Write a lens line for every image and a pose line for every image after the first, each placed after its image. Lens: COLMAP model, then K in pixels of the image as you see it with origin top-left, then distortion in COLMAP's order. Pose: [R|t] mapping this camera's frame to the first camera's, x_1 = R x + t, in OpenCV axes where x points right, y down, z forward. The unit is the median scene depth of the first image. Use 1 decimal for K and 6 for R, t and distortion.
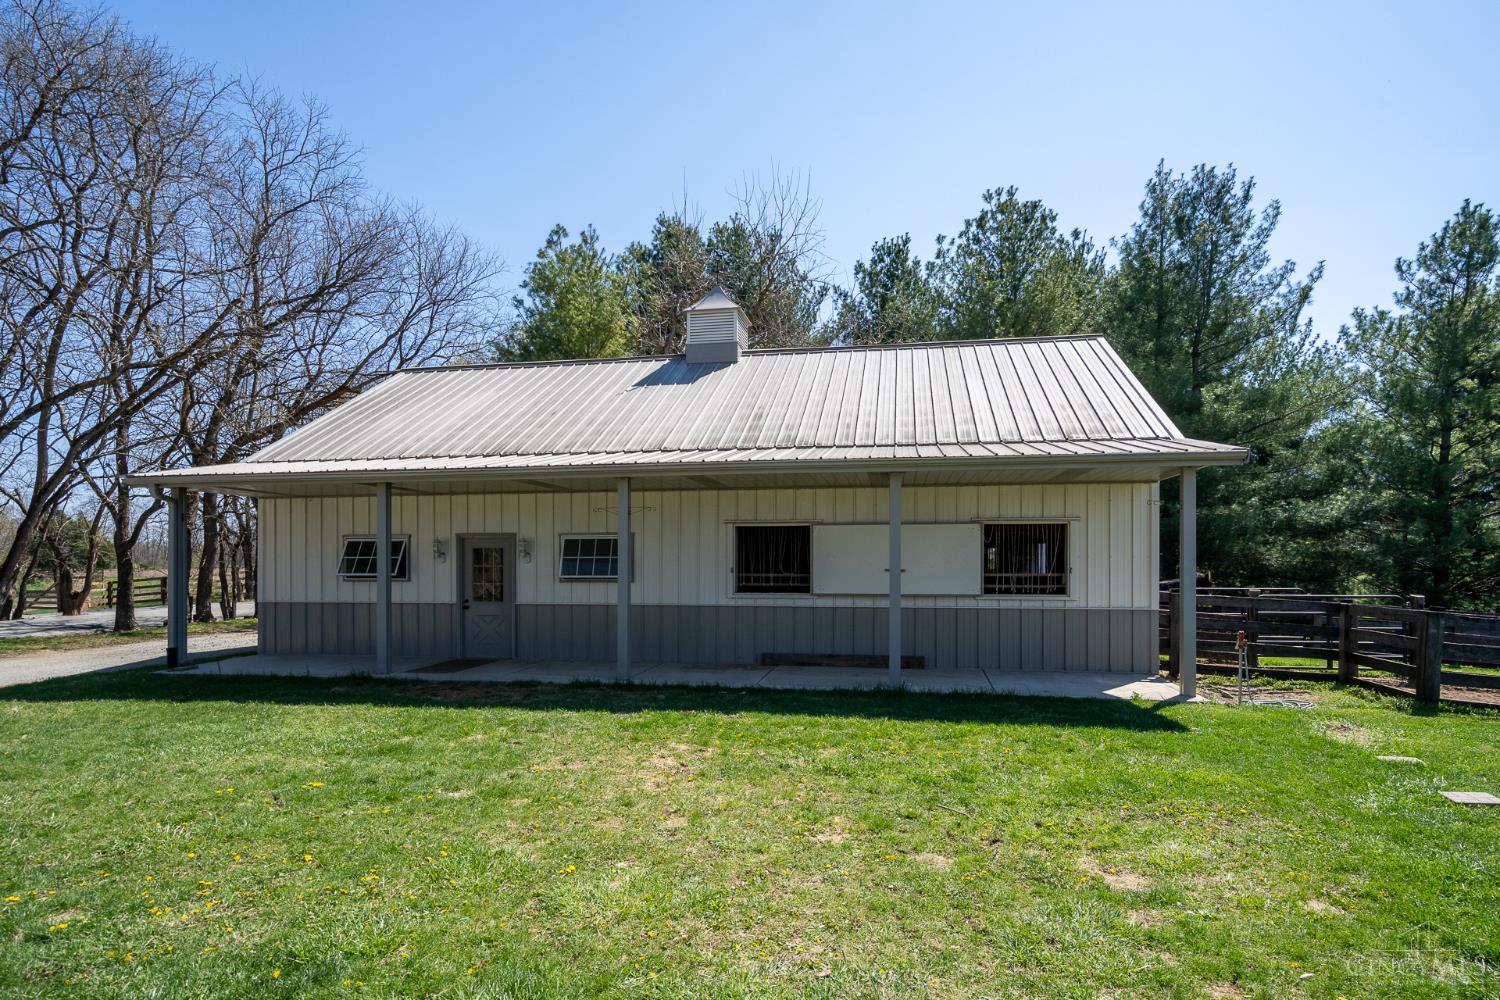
lens RADIAL K [[791.0, 0, 753.0], [0, 791.0, 565.5], [0, 0, 1]] dist [-0.000978, -0.000332]
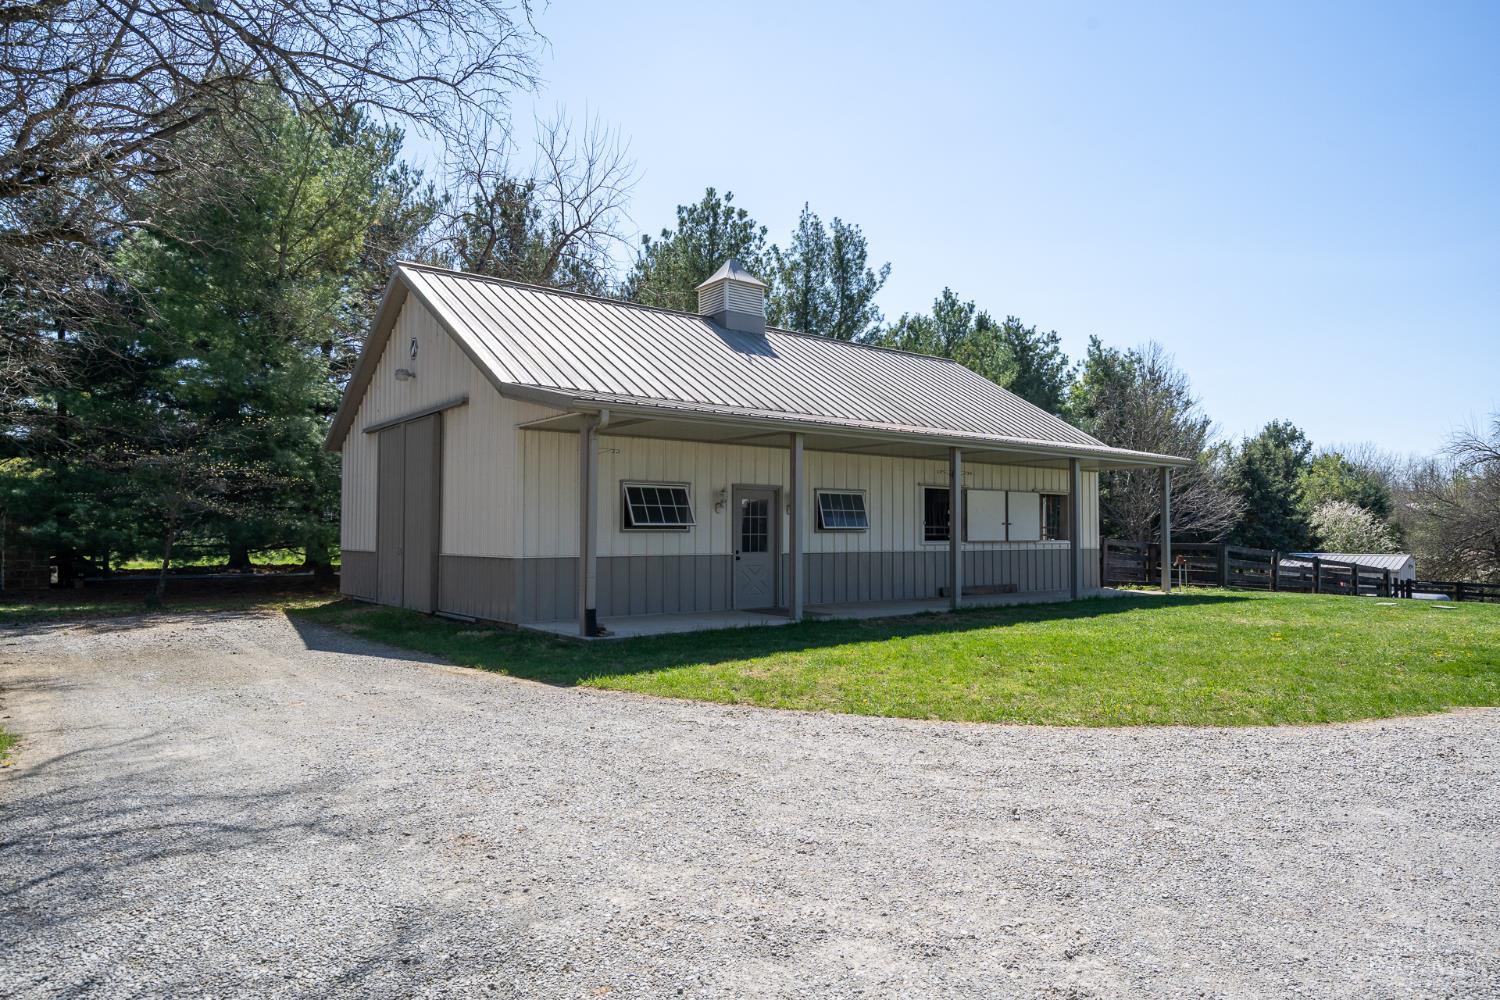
lens RADIAL K [[968.6, 0, 750.0], [0, 968.6, 500.0], [0, 0, 1]] dist [-0.000851, -0.000134]
pose [[0.640265, 0.023302, 0.767801, -1.306129], [-0.015902, 0.999728, -0.017081, -0.000206], [-0.767990, -0.001273, 0.640461, 0.208295]]
